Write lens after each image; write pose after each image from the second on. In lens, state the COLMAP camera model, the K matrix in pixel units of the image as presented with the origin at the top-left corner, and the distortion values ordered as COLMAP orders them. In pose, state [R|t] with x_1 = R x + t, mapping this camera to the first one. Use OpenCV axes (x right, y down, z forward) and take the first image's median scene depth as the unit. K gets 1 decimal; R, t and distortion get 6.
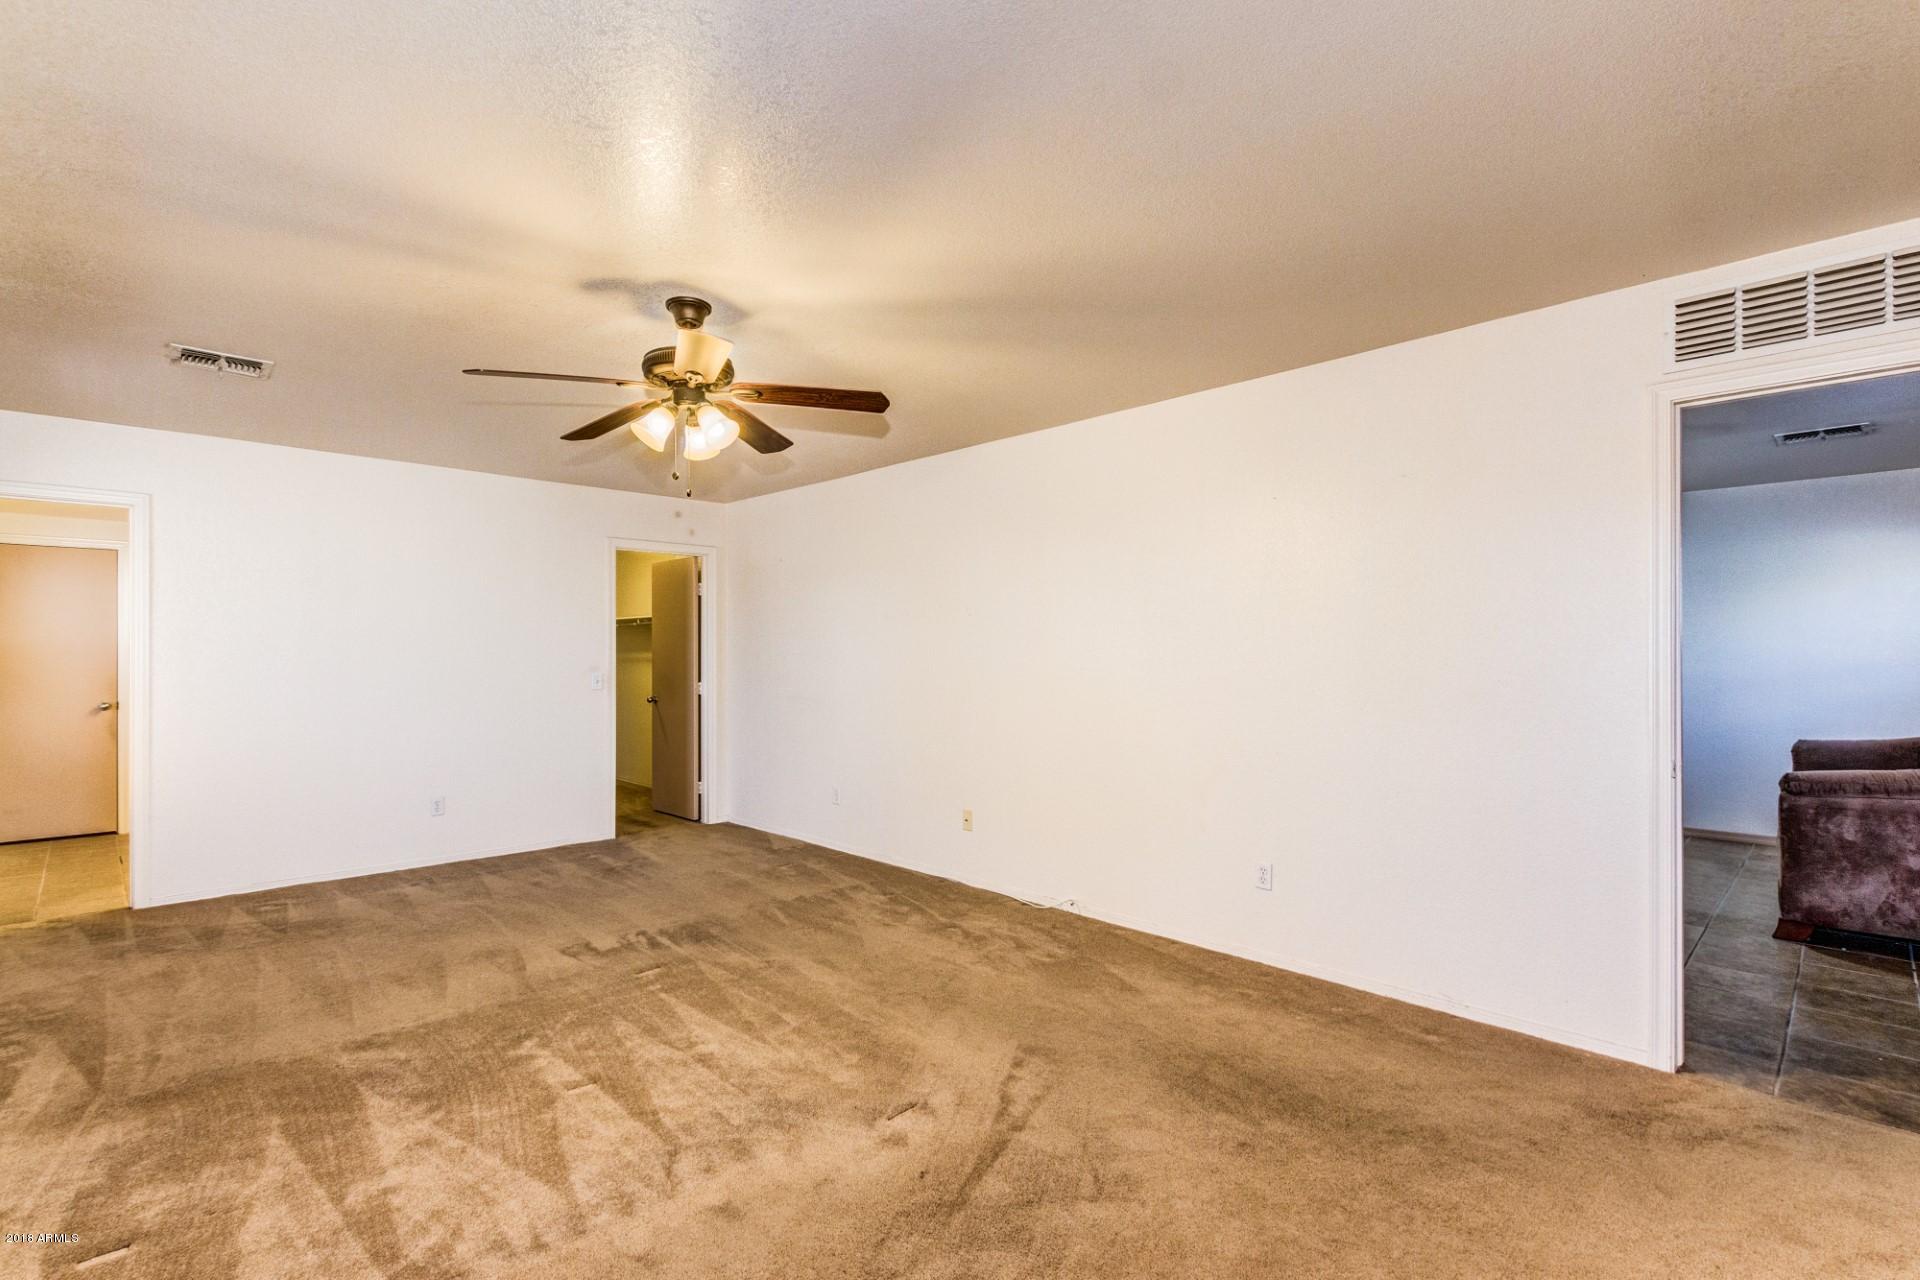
lens RADIAL K [[891.3, 0, 958.1], [0, 891.3, 645.1], [0, 0, 1]] dist [0.031665, -0.006782]
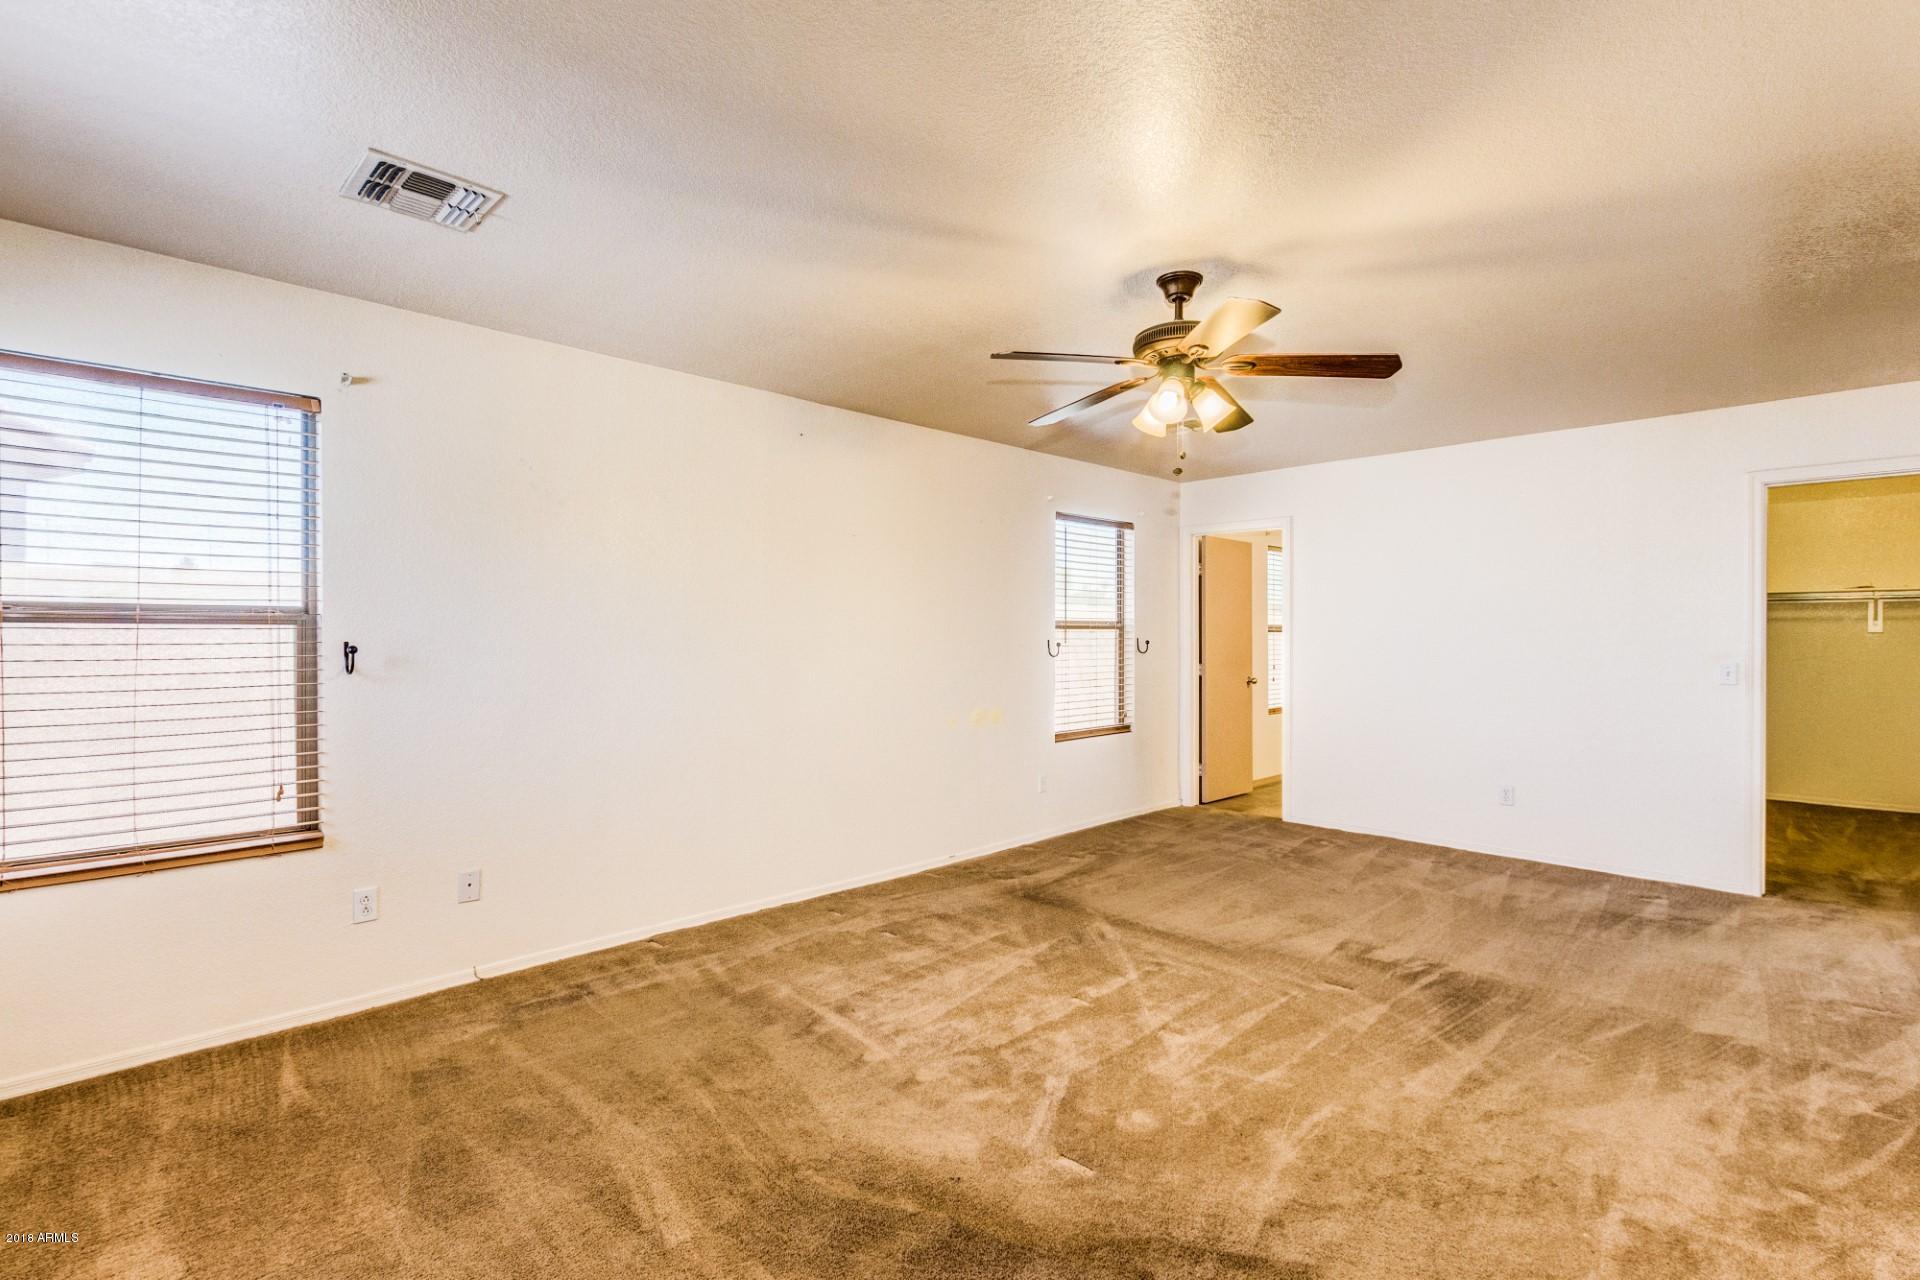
lens RADIAL K [[891.3, 0, 952.1], [0, 891.3, 659.1], [0, 0, 1]] dist [0.031665, -0.006782]
pose [[0.016519, 0.028901, -0.999446, 0.674428], [0.010445, 0.999523, 0.029076, 0.000553], [0.999809, -0.010920, 0.016209, 0.731627]]
